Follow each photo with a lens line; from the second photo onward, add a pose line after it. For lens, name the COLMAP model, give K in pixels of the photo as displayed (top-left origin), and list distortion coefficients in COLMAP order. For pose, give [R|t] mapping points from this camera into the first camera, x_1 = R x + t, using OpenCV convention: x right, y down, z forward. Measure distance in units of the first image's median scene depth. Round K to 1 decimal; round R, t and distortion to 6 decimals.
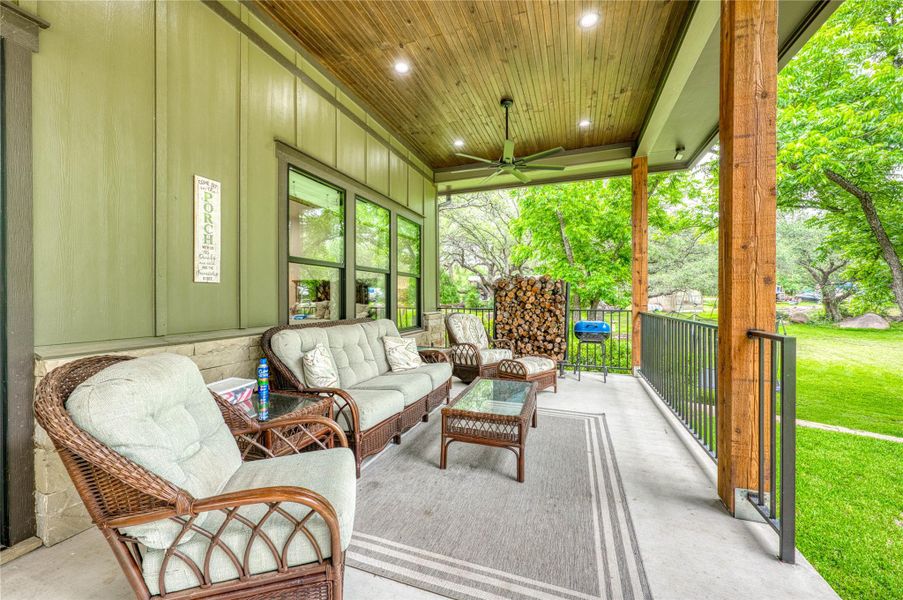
lens RADIAL K [[355.2, 0, 449.0], [0, 355.2, 298.0], [0, 0, 1]] dist [-0.001139, 0.000321]
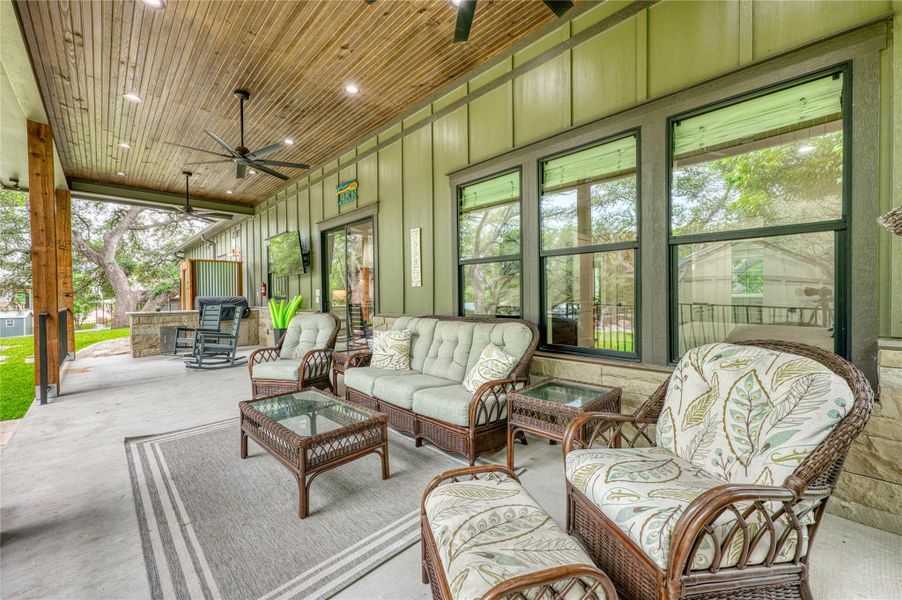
lens RADIAL K [[354.8, 0, 449.8], [0, 354.8, 299.3], [0, 0, 1]] dist [-0.001139, 0.000321]
pose [[-0.433785, 0.017288, -0.900851, 0.867564], [0.009027, 0.999849, 0.014842, -0.003360], [0.900971, -0.001694, -0.433875, 1.939837]]
